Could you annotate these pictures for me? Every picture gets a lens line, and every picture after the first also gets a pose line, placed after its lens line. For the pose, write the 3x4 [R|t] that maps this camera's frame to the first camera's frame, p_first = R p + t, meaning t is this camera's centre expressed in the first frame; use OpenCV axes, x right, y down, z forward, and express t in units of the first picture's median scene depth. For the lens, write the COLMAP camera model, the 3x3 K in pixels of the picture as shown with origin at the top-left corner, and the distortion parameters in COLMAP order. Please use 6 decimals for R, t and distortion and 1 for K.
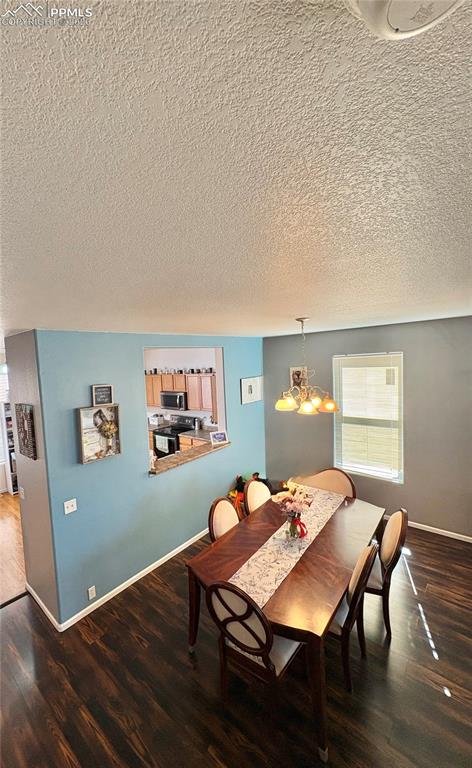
lens RADIAL K [[305.8, 0, 184.2], [0, 305.8, 381.8], [0, 0, 1]] dist [-0.002673, -0.000536]
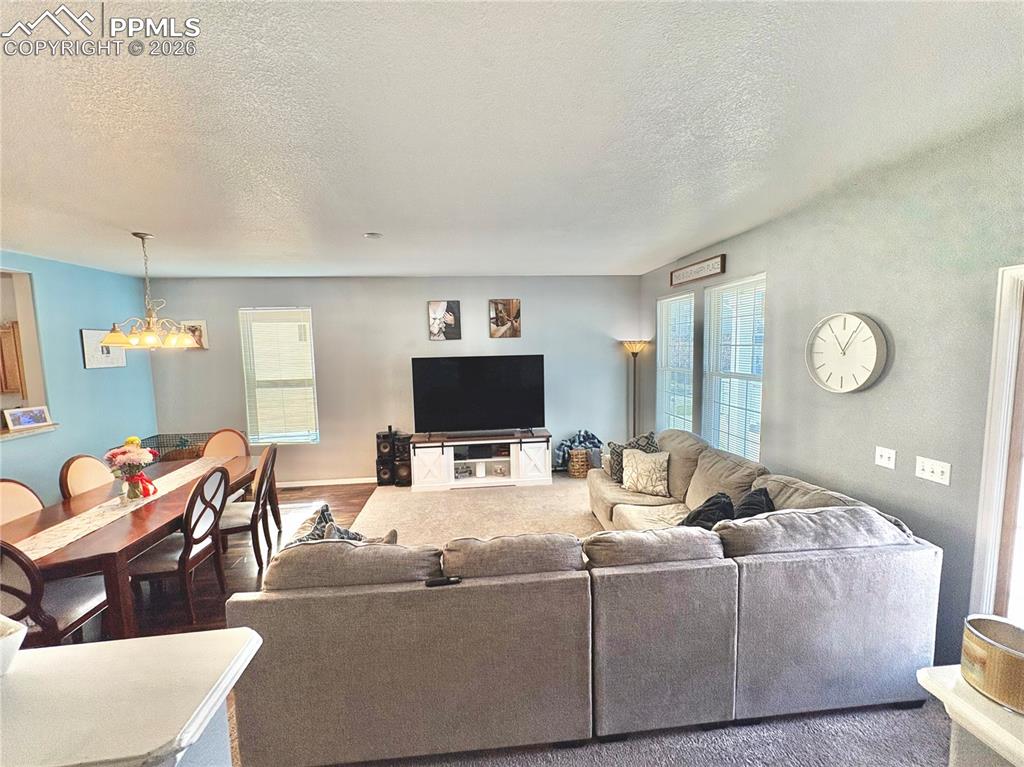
lens RADIAL K [[409.0, 0, 513.0], [0, 409.0, 381.9], [0, 0, 1]] dist [0.000121, 0.001030]
pose [[0.642032, -0.030646, 0.766066, 0.119743], [0.035496, 0.999317, 0.010229, 0.146311], [-0.765856, 0.020625, 0.642681, -0.314873]]
